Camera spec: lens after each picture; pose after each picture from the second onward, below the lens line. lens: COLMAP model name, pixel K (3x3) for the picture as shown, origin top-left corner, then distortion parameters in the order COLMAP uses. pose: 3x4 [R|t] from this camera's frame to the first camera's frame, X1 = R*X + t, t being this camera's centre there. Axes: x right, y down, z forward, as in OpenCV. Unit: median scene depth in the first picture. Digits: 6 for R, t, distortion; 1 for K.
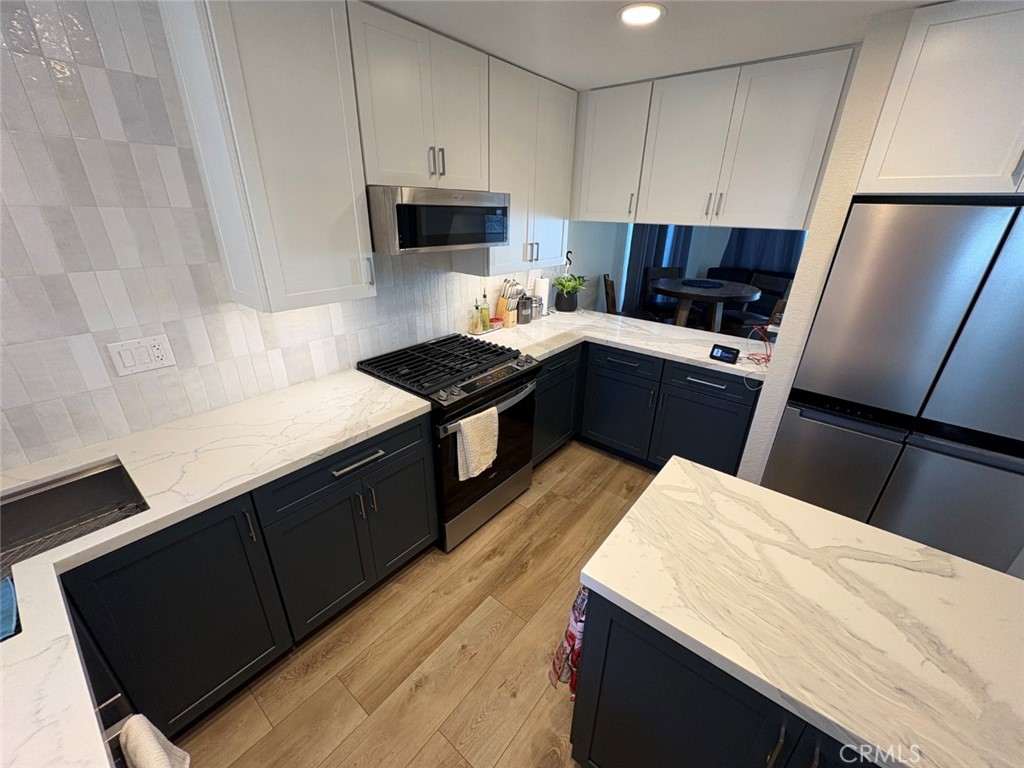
lens RADIAL K [[407.1, 0, 512.0], [0, 407.1, 384.0], [0, 0, 1]] dist [-0.002468, -0.000473]
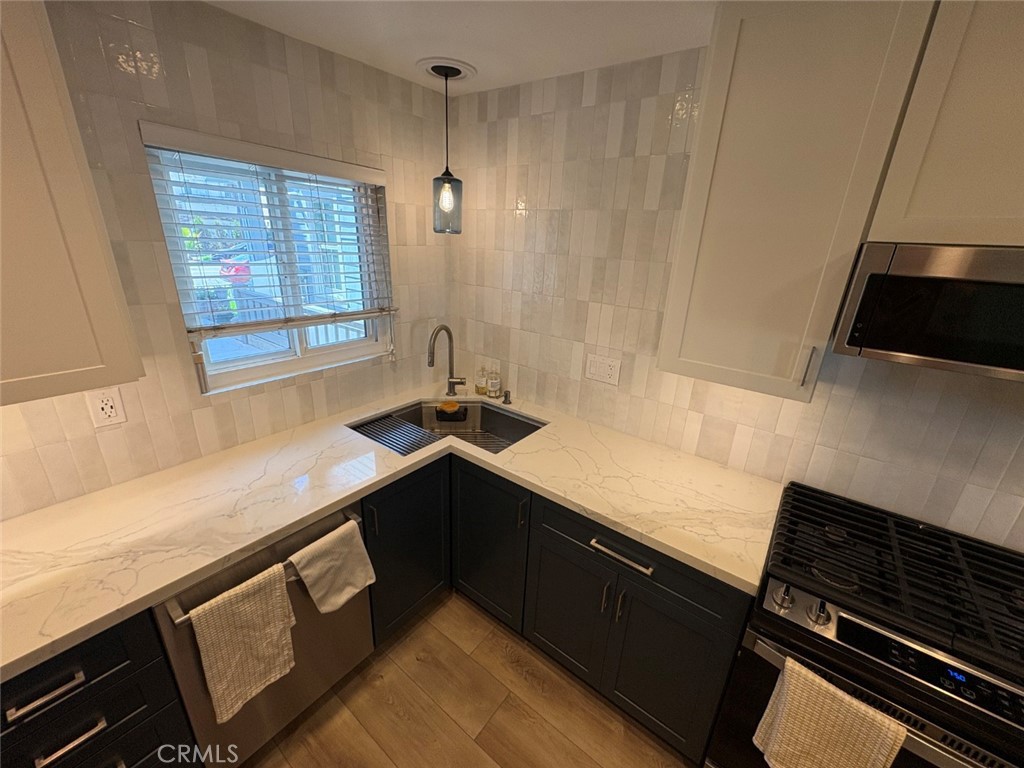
lens RADIAL K [[407.1, 0, 512.0], [0, 407.1, 384.0], [0, 0, 1]] dist [-0.002468, -0.000473]
pose [[0.023884, 0.319384, -0.947325, 0.290373], [-0.436194, 0.855968, 0.277586, -0.237735], [0.899536, 0.406587, 0.159757, 0.498239]]
